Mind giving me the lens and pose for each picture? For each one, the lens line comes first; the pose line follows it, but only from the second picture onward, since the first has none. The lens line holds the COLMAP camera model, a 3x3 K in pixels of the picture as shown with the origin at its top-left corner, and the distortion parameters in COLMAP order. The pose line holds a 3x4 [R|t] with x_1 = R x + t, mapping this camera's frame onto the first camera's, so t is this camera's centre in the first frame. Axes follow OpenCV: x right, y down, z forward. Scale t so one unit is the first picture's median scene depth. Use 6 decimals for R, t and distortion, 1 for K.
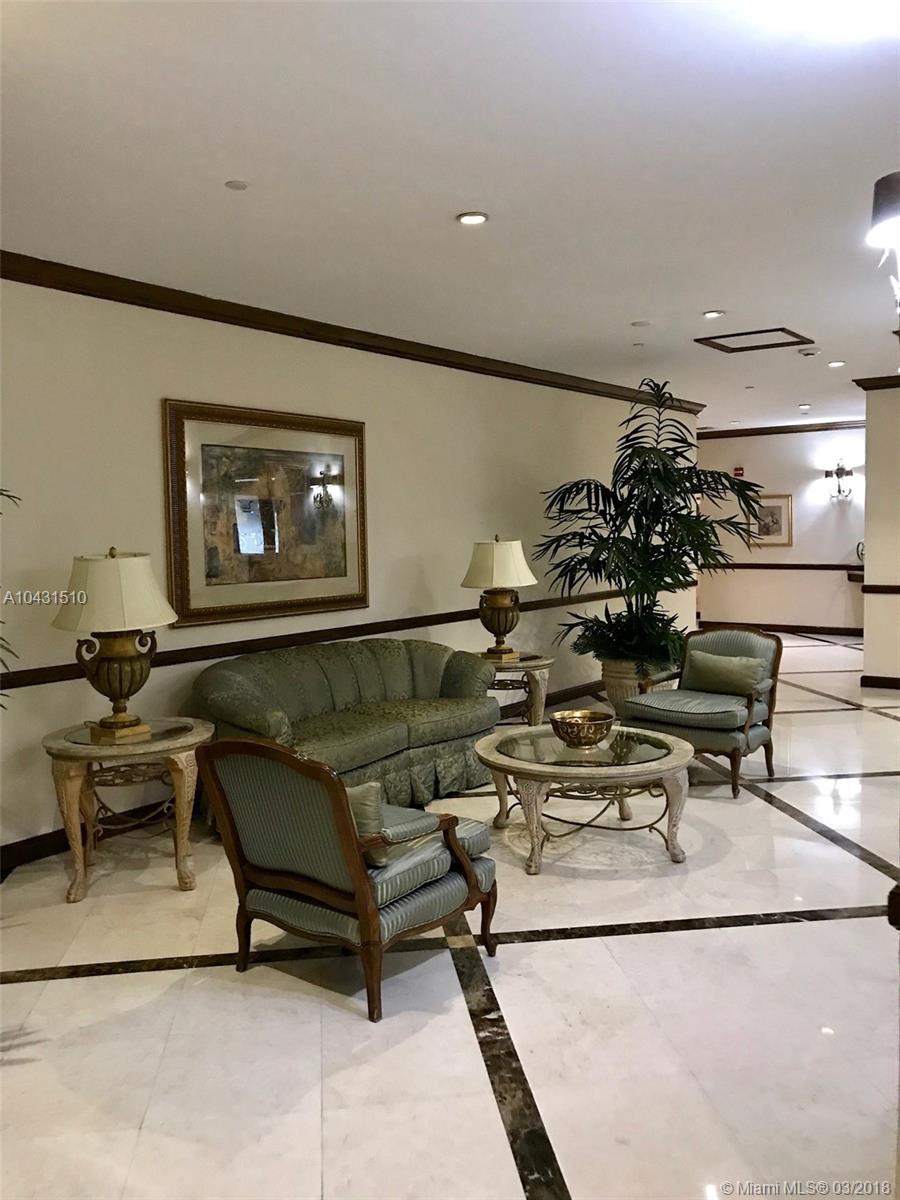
lens RADIAL K [[990.5, 0, 448.9], [0, 990.5, 604.5], [0, 0, 1]] dist [0.057825, -0.167805]
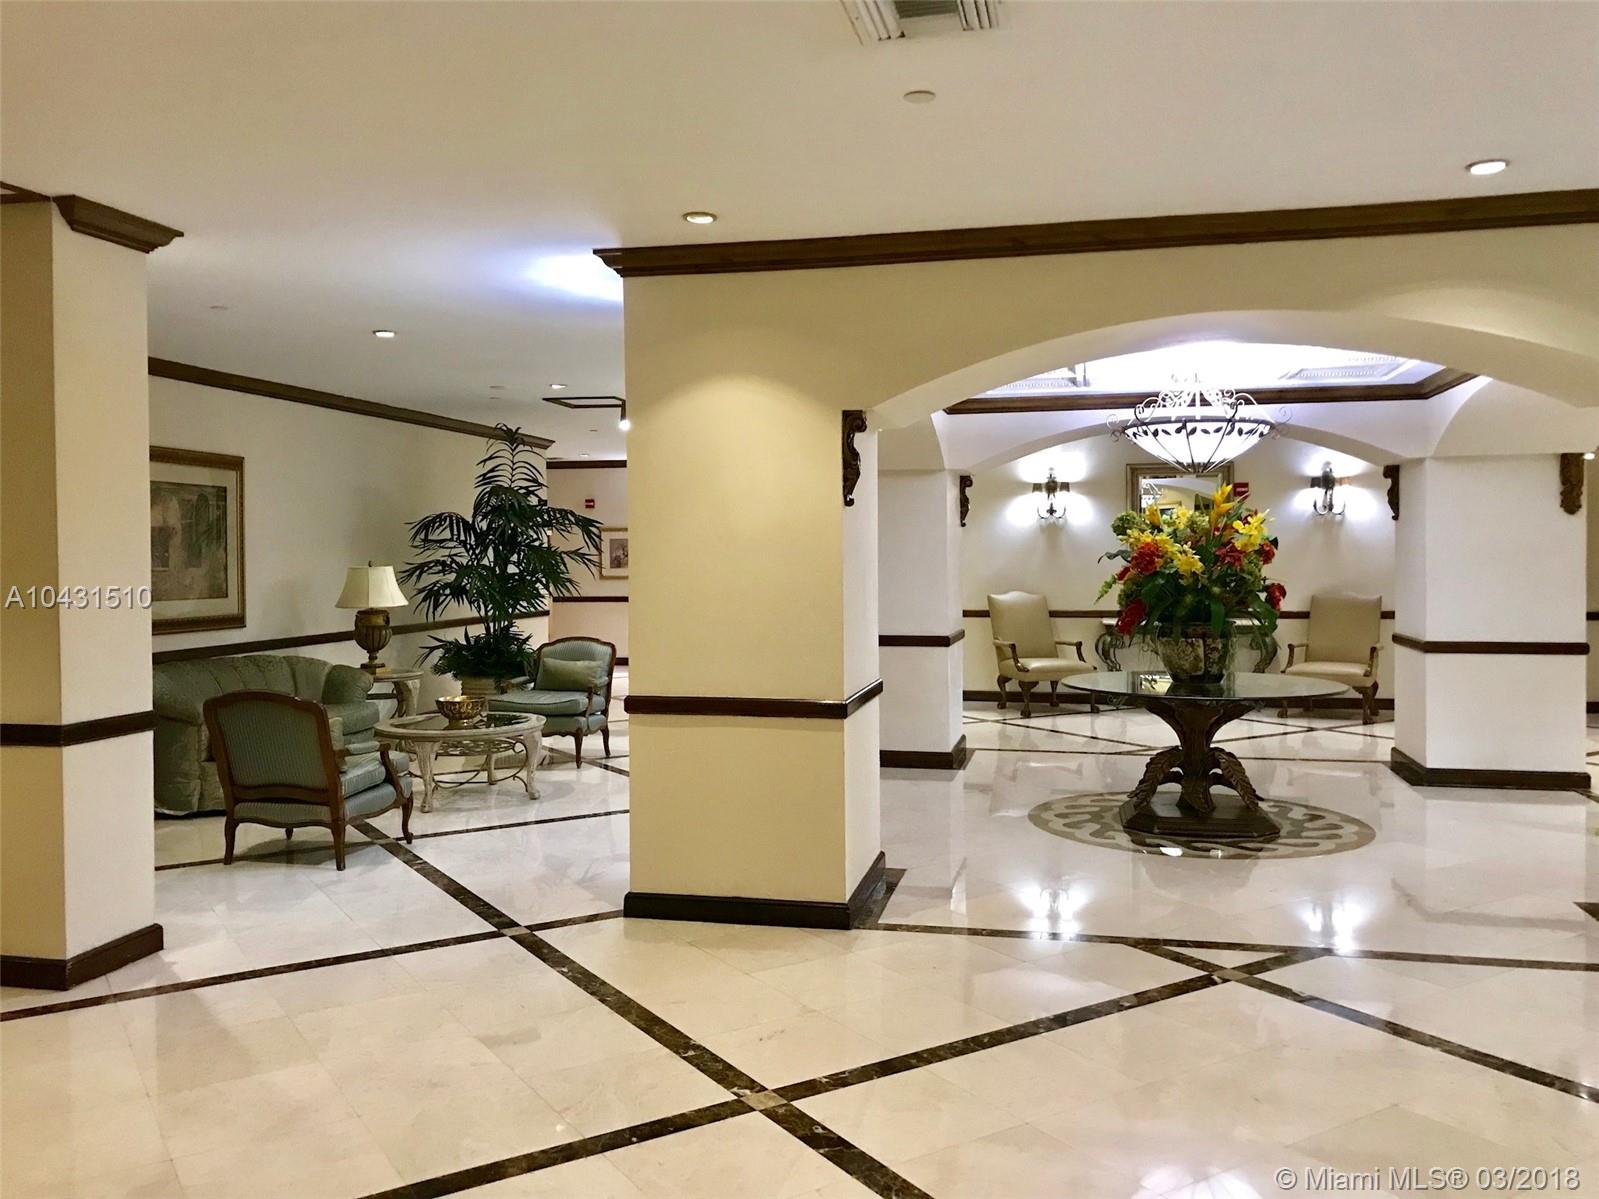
lens RADIAL K [[1319.8, 0, 798.9], [0, 1319.8, 586.5], [0, 0, 1]] dist [0.057825, -0.167805]
pose [[0.909213, 0.001591, 0.416329, -0.122355], [0.023066, 0.998264, -0.054188, 0.045982], [-0.415693, 0.058872, 0.907598, -0.504664]]
